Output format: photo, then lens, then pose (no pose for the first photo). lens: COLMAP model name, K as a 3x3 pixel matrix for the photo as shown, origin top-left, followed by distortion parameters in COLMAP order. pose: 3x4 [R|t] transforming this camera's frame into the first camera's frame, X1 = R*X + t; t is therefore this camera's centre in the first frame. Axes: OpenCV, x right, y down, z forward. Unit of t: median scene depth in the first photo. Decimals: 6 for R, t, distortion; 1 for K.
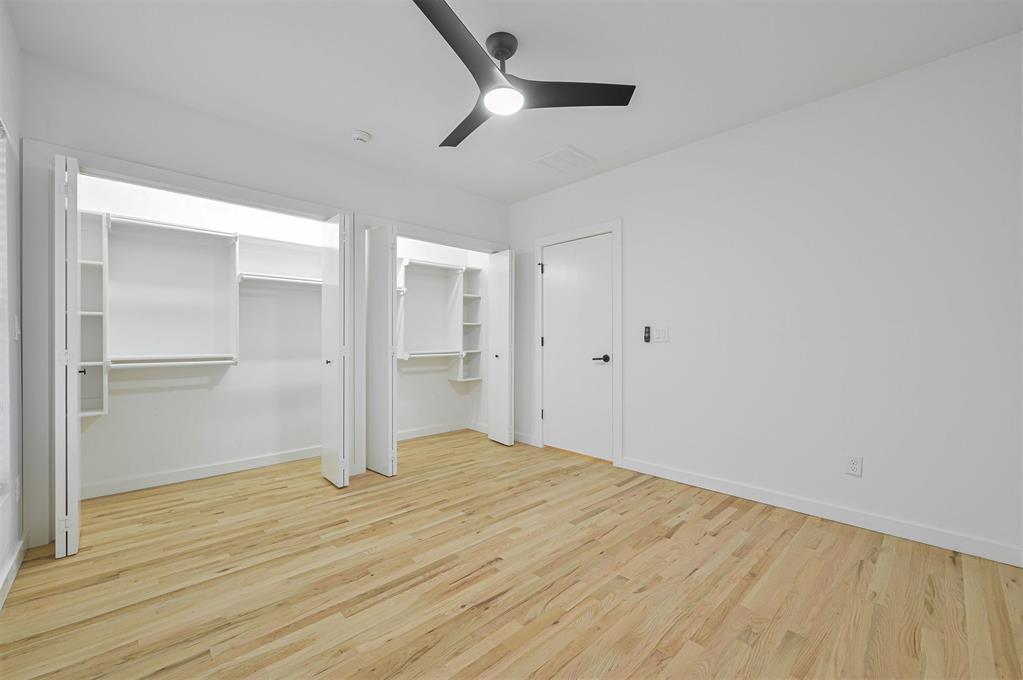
lens RADIAL K [[408.0, 0, 515.6], [0, 408.0, 335.2], [0, 0, 1]] dist [0.000483, -0.000082]
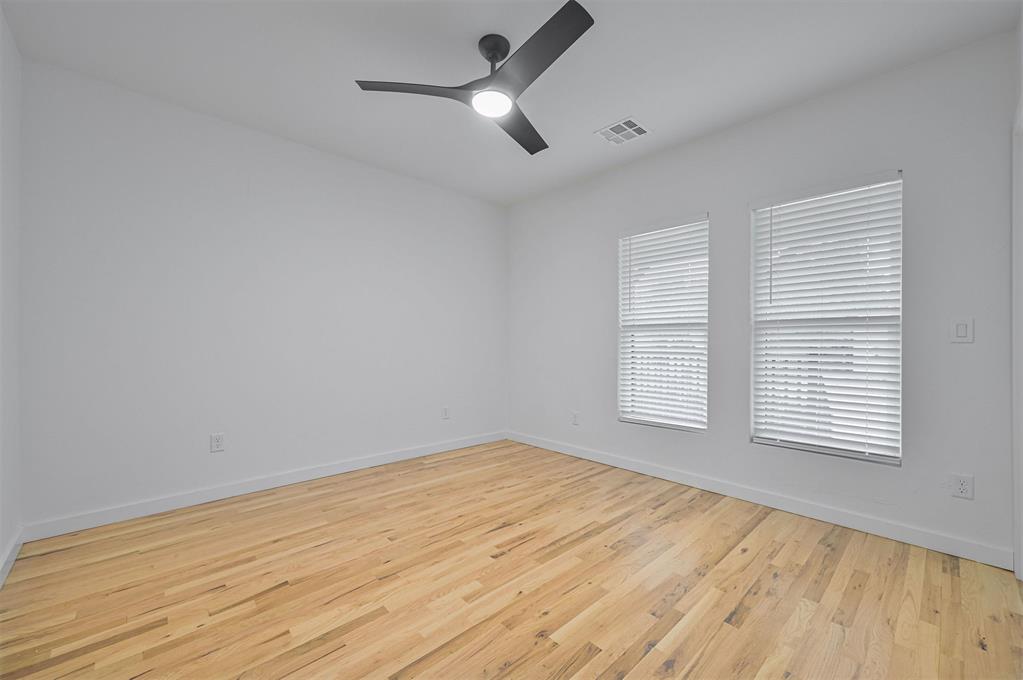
lens RADIAL K [[403.4, 0, 514.5], [0, 403.4, 342.4], [0, 0, 1]] dist [-0.000447, 0.000063]
pose [[-0.999942, -0.003382, 0.010231, -0.102598], [-0.003412, 0.999990, -0.002915, 0.022065], [-0.010221, -0.002950, -0.999943, 2.080907]]
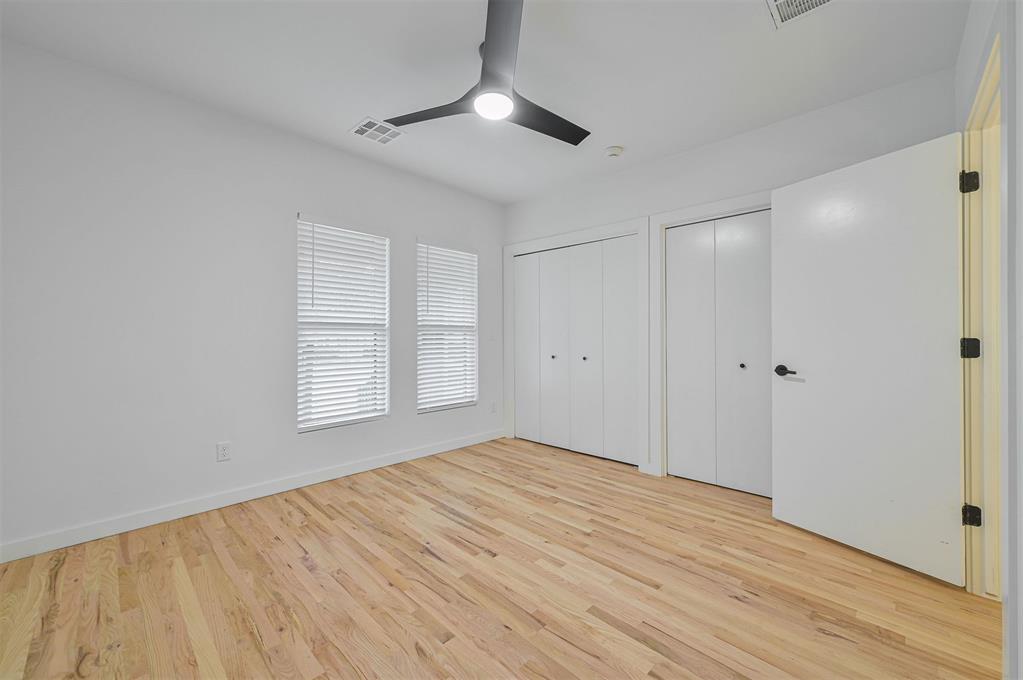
lens RADIAL K [[405.5, 0, 512.7], [0, 405.5, 338.2], [0, 0, 1]] dist [0.000256, -0.000071]
pose [[0.036649, -0.001502, -0.999327, 1.019658], [0.005400, 0.999985, -0.001305, 0.006156], [0.999314, -0.005348, 0.036656, 1.053734]]
